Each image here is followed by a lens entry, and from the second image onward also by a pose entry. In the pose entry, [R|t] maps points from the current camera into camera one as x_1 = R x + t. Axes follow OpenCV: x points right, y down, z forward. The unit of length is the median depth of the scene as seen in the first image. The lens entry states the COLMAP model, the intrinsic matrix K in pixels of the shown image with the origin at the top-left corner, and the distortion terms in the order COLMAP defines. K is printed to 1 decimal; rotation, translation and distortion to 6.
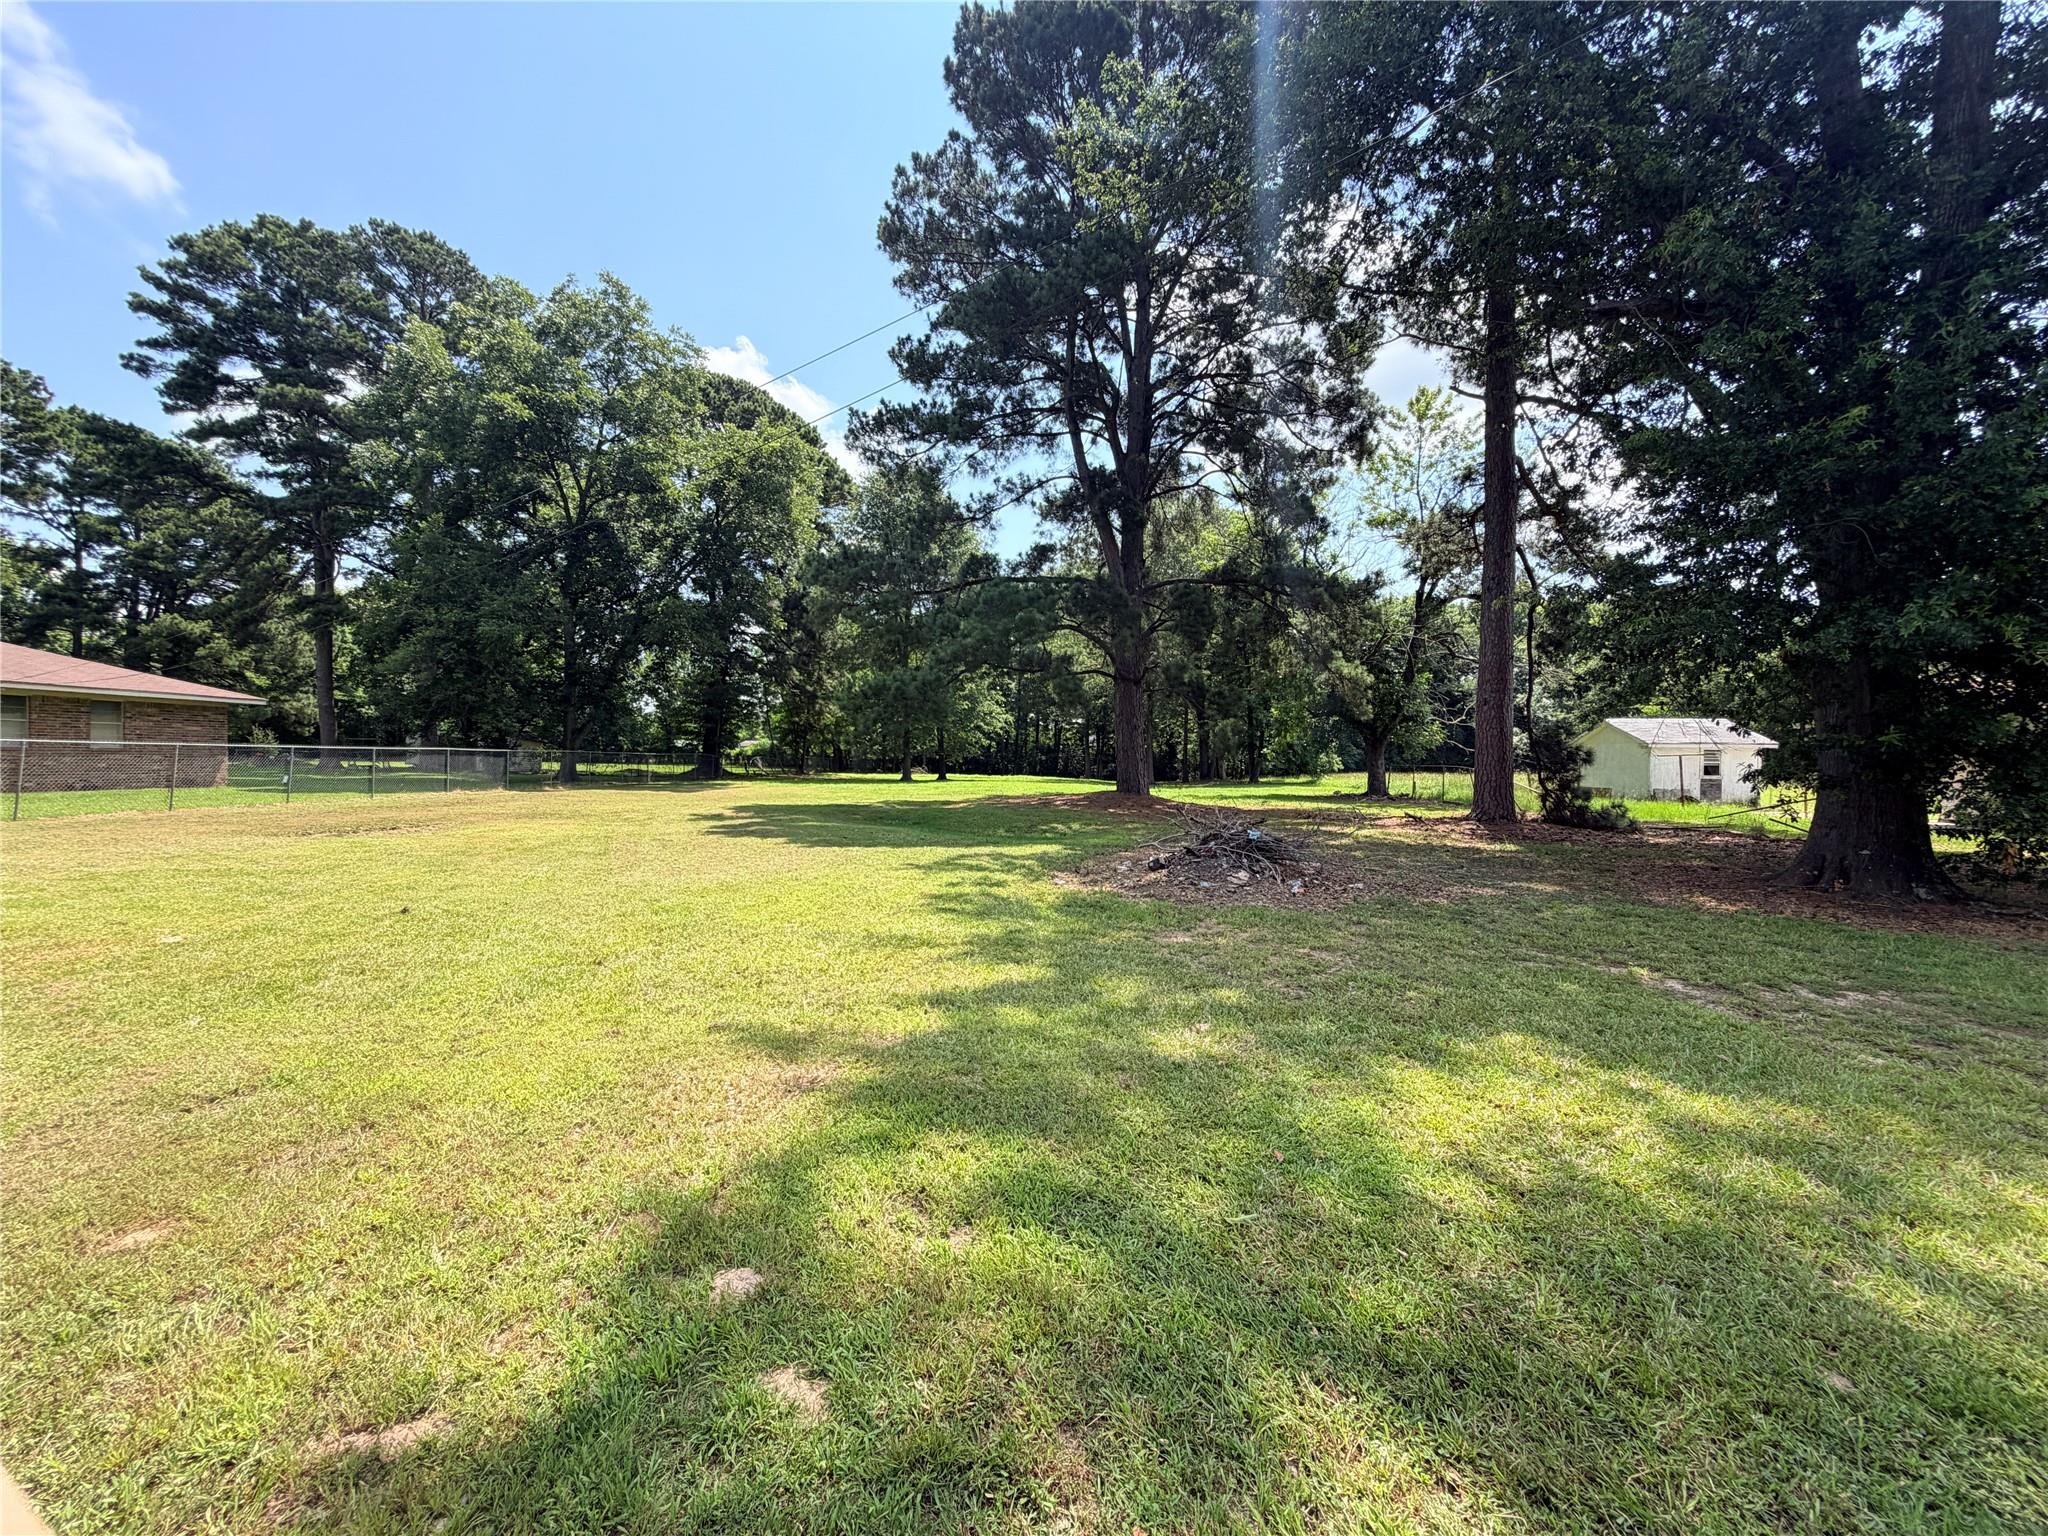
lens RADIAL K [[816.7, 0, 1016.3], [0, 816.7, 760.1], [0, 0, 1]] dist [0.017117, -0.000103]
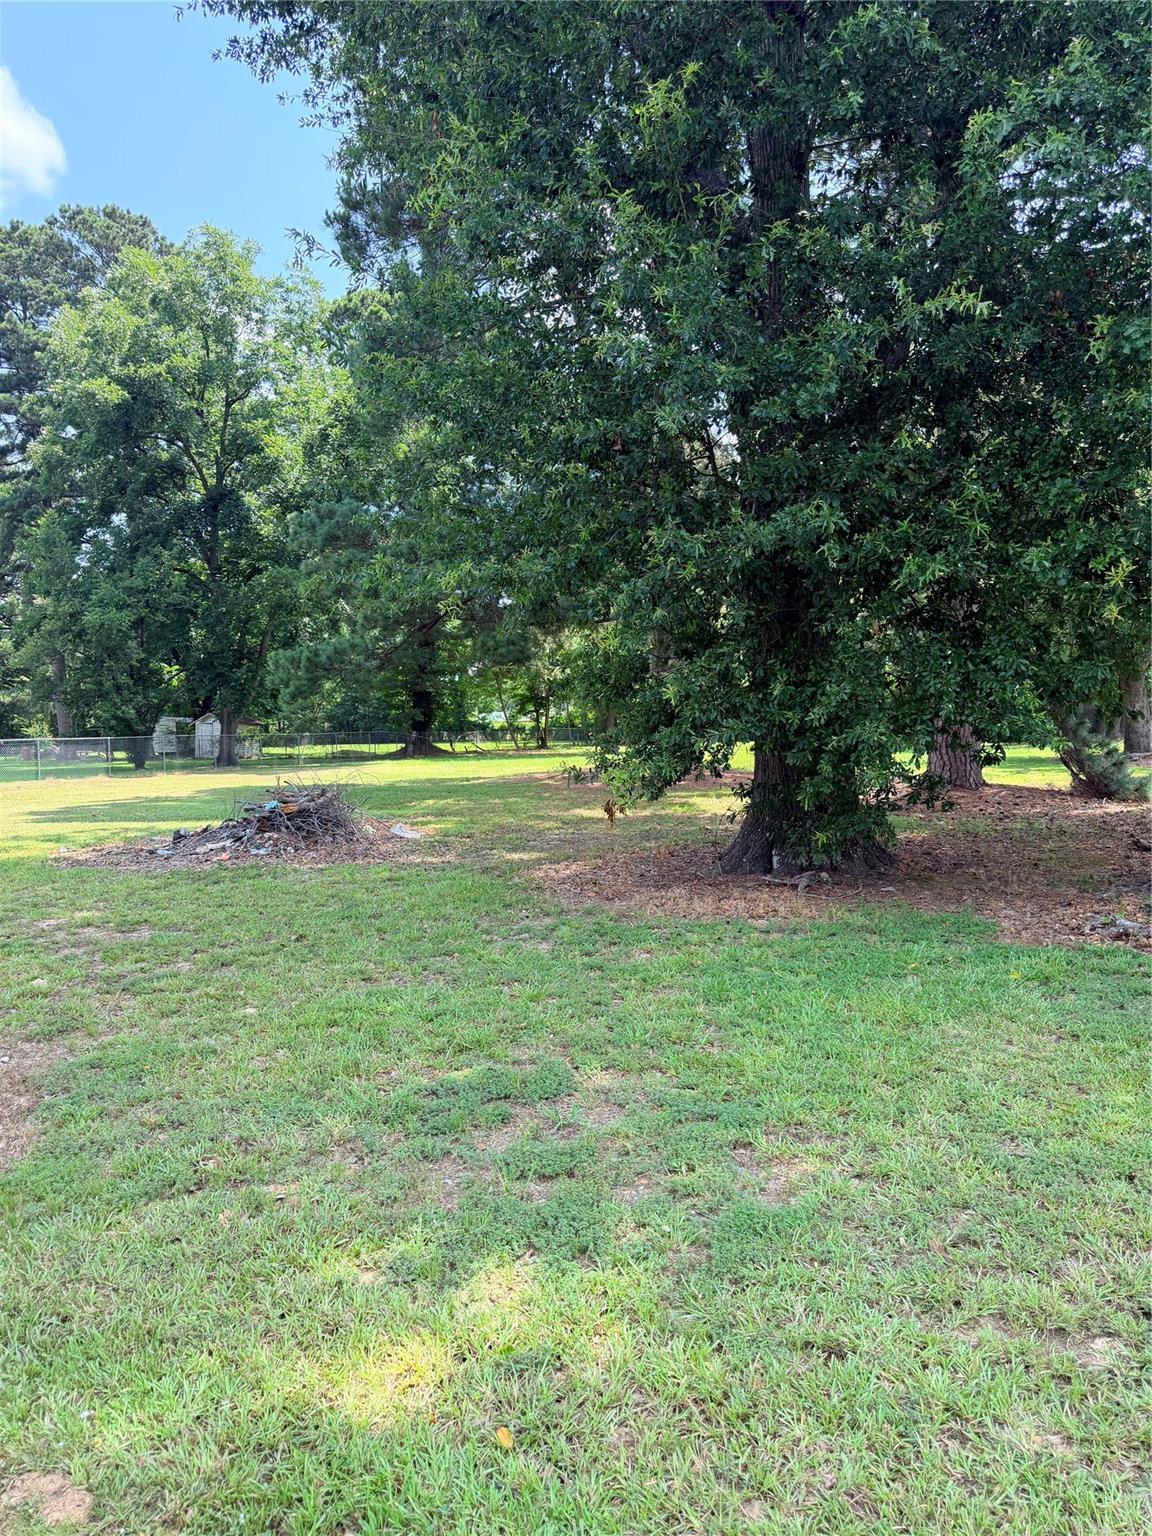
lens RADIAL K [[1085.9, 0, 576.0], [0, 1085.9, 768.0], [0, 0, 1]] dist [0.059469, -0.054563]
pose [[0.928359, -0.026811, -0.370718, 0.270164], [0.040674, 0.998733, 0.029627, 0.006250], [0.369454, -0.042583, 0.928273, -0.026573]]
